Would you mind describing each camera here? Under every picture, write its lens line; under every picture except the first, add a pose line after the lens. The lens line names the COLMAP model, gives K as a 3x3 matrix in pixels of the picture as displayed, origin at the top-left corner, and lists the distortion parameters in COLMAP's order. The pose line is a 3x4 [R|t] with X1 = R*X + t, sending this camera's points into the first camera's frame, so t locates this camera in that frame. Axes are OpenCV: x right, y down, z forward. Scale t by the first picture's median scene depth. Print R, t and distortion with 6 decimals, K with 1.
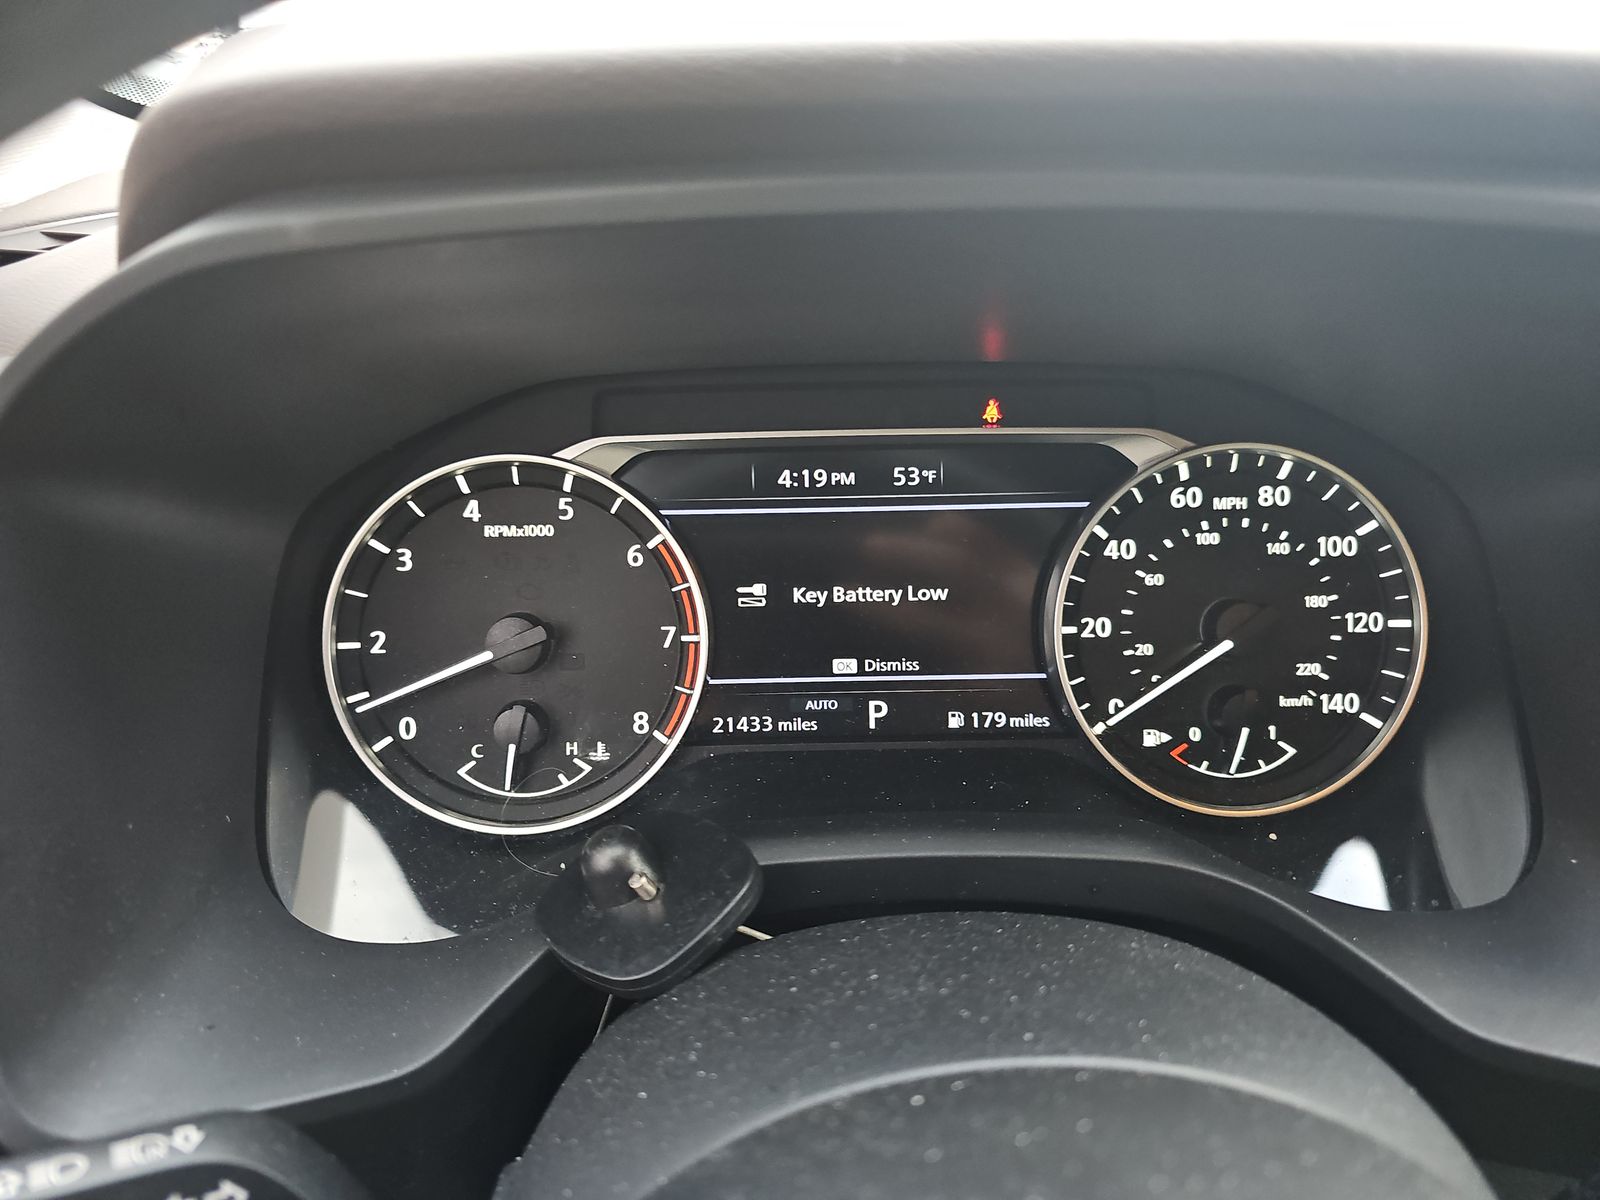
lens RADIAL K [[1046.4, 0, 794.1], [0, 1046.4, 613.5], [0, 0, 1]] dist [0.023391, -0.019157]
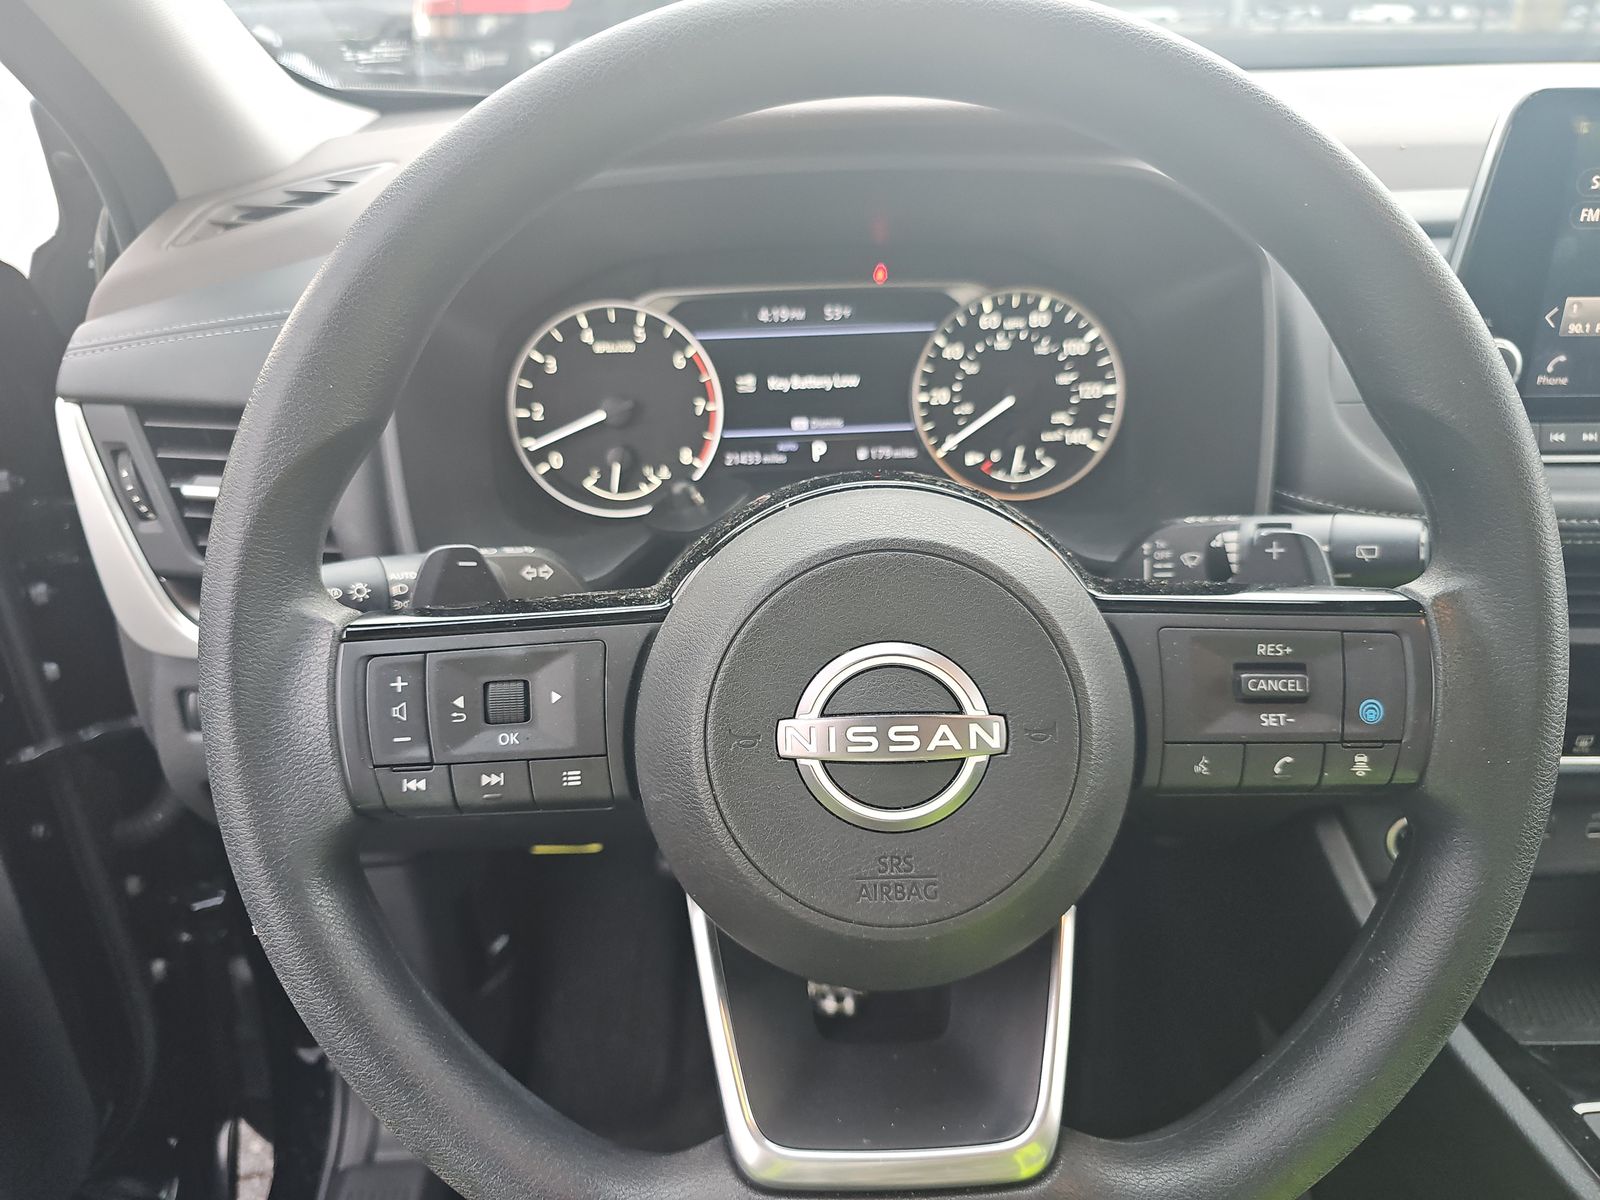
lens RADIAL K [[1046.4, 0, 803.6], [0, 1046.4, 591.3], [0, 0, 1]] dist [0.023391, -0.019157]
pose [[0.999732, -0.022452, 0.005584, 0.039735], [0.021895, 0.996125, 0.085176, 0.186725], [-0.007475, -0.085031, 0.996350, -0.803933]]
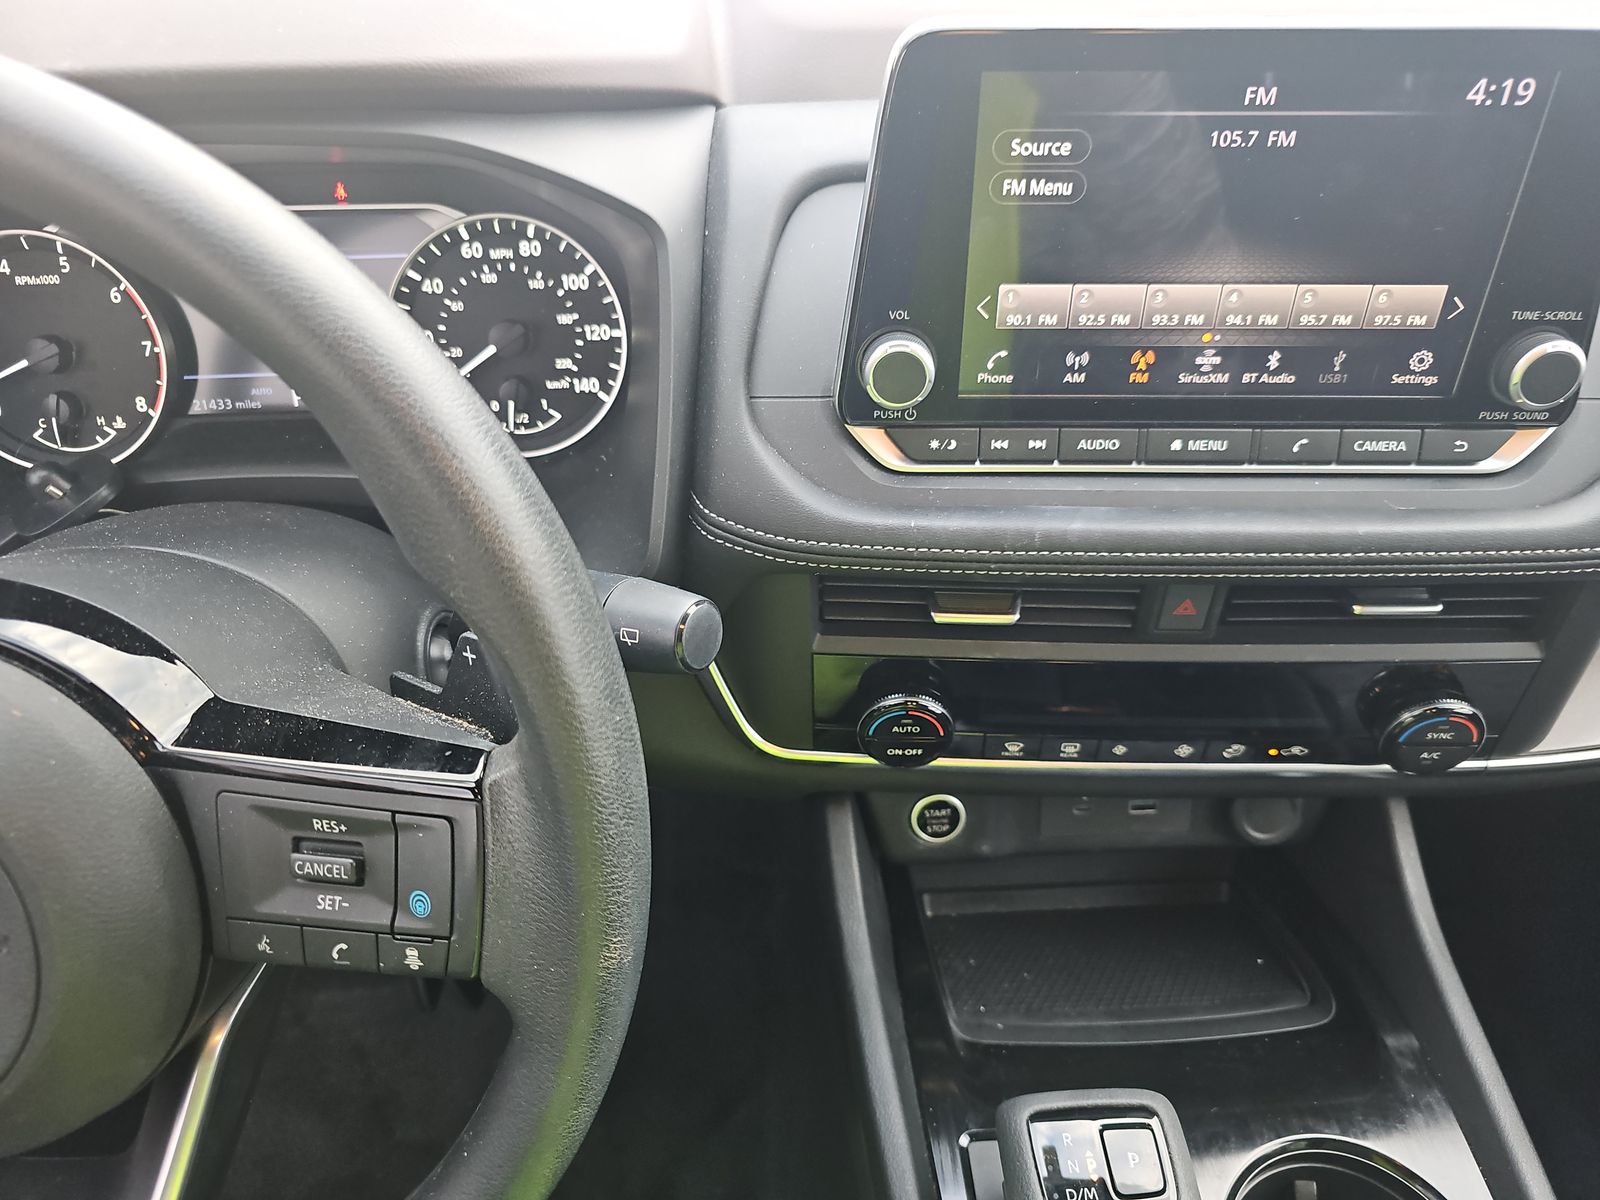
lens RADIAL K [[1046.4, 0, 786.1], [0, 1046.4, 569.5], [0, 0, 1]] dist [0.023391, -0.019157]
pose [[0.999807, -0.012870, -0.014820, 0.850776], [0.016579, 0.957906, 0.286603, -0.096434], [0.010508, -0.286793, 0.957935, -0.590716]]
